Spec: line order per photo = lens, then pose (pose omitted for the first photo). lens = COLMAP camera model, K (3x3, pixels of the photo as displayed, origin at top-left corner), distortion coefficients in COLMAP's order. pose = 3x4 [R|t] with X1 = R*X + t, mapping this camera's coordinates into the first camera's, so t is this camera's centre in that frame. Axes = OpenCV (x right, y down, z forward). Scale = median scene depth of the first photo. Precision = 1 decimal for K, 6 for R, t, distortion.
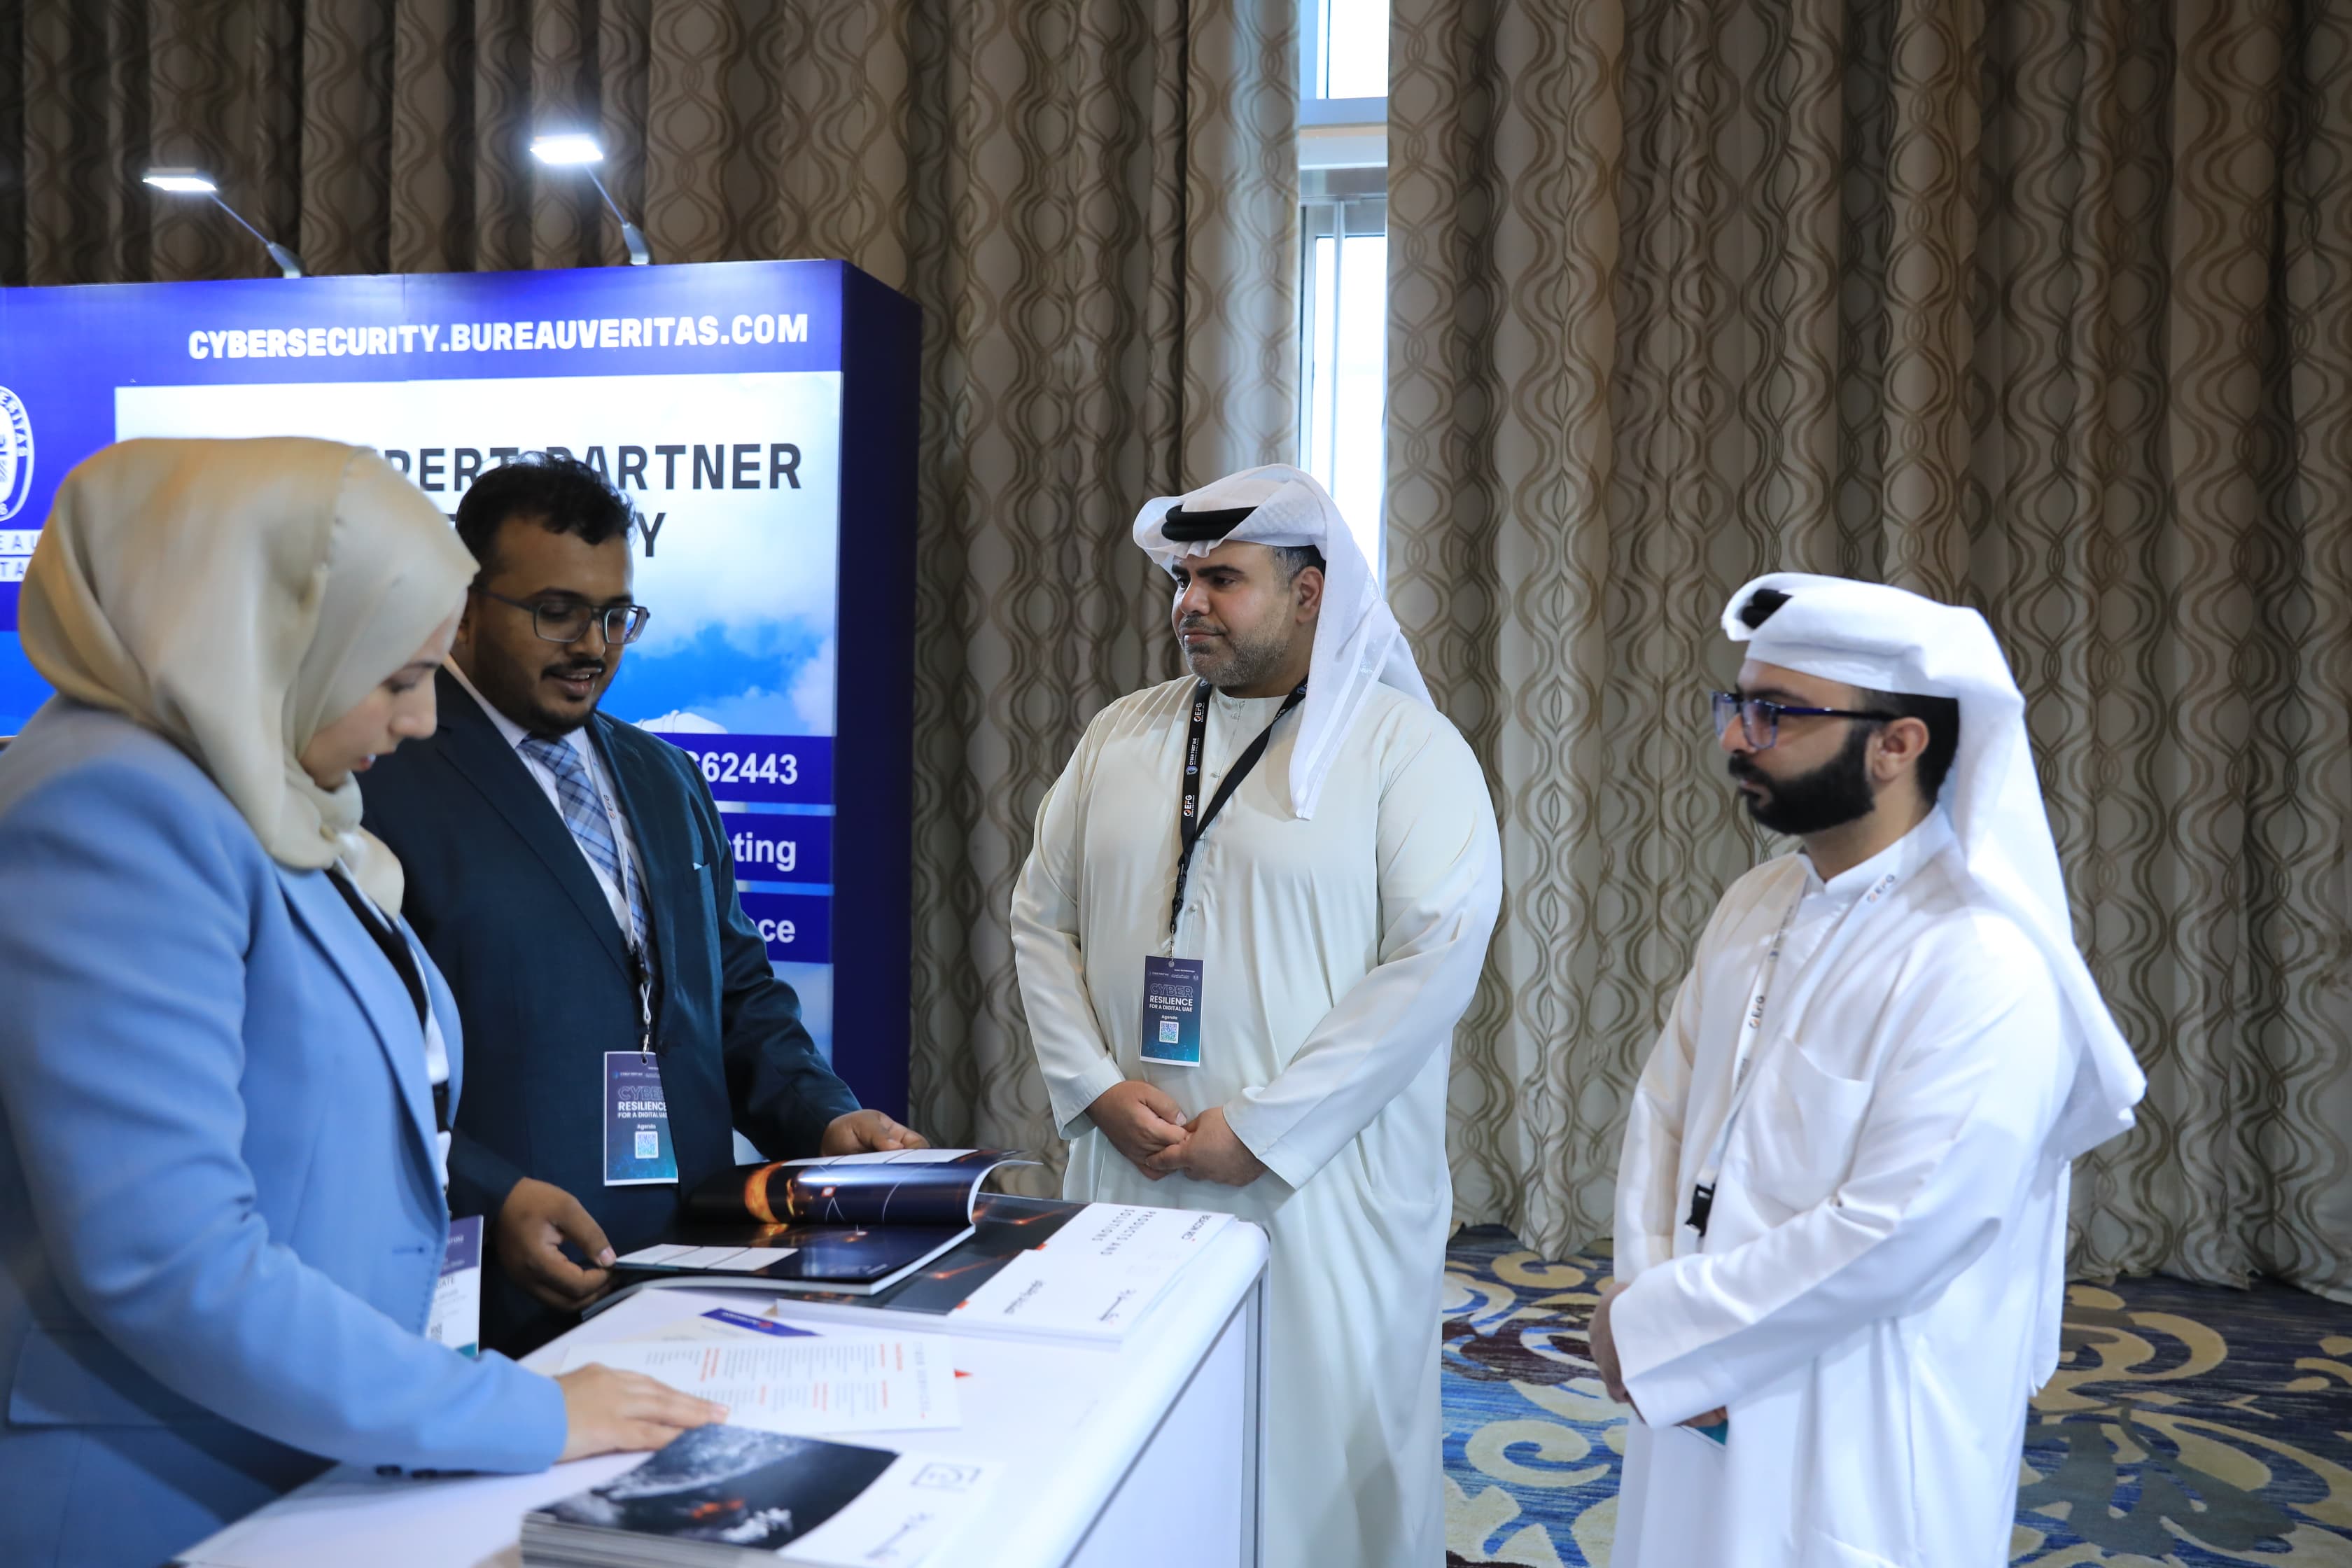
lens RADIAL K [[1845.1, 0, 1176.0], [0, 1845.1, 784.0], [0, 0, 1]] dist [-0.006287, 0.004318]
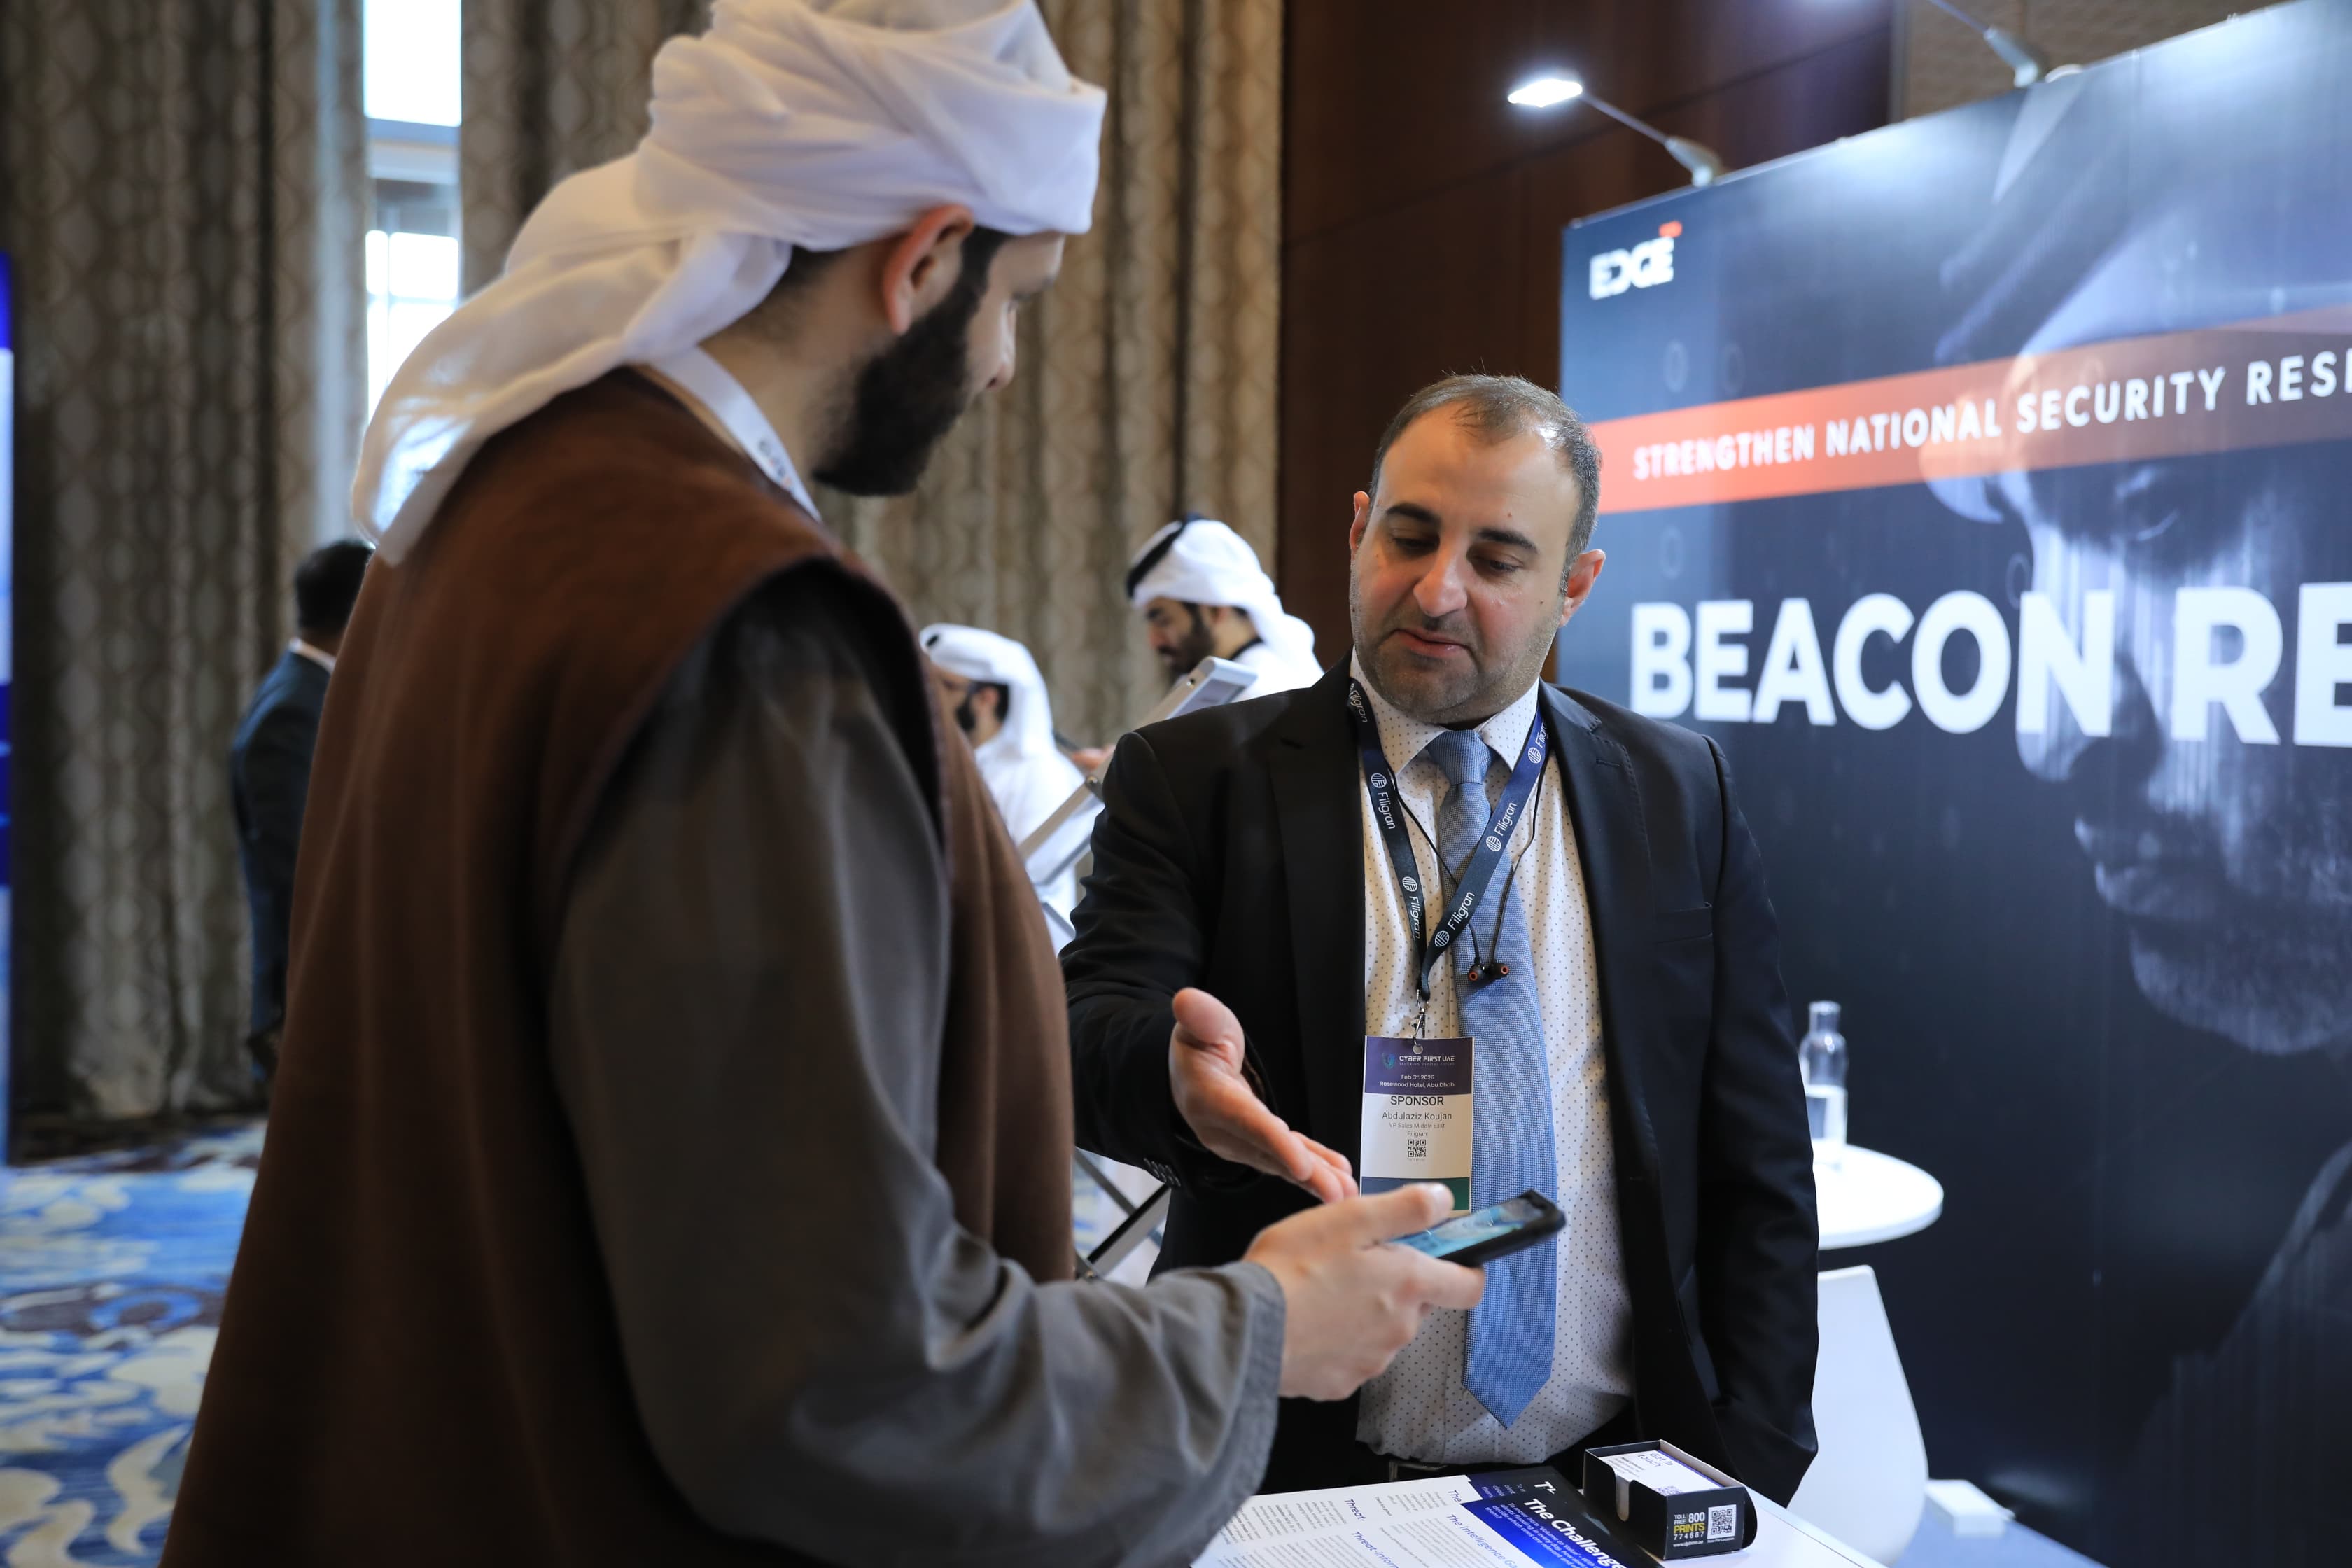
lens RADIAL K [[1845.1, 0, 1176.0], [0, 1845.1, 784.0], [0, 0, 1]] dist [-0.006287, 0.004318]
pose [[0.838131, -0.030386, 0.544622, -0.153143], [0.010933, 0.999182, 0.038923, -0.001573], [-0.545360, -0.026668, 0.837778, -0.240420]]
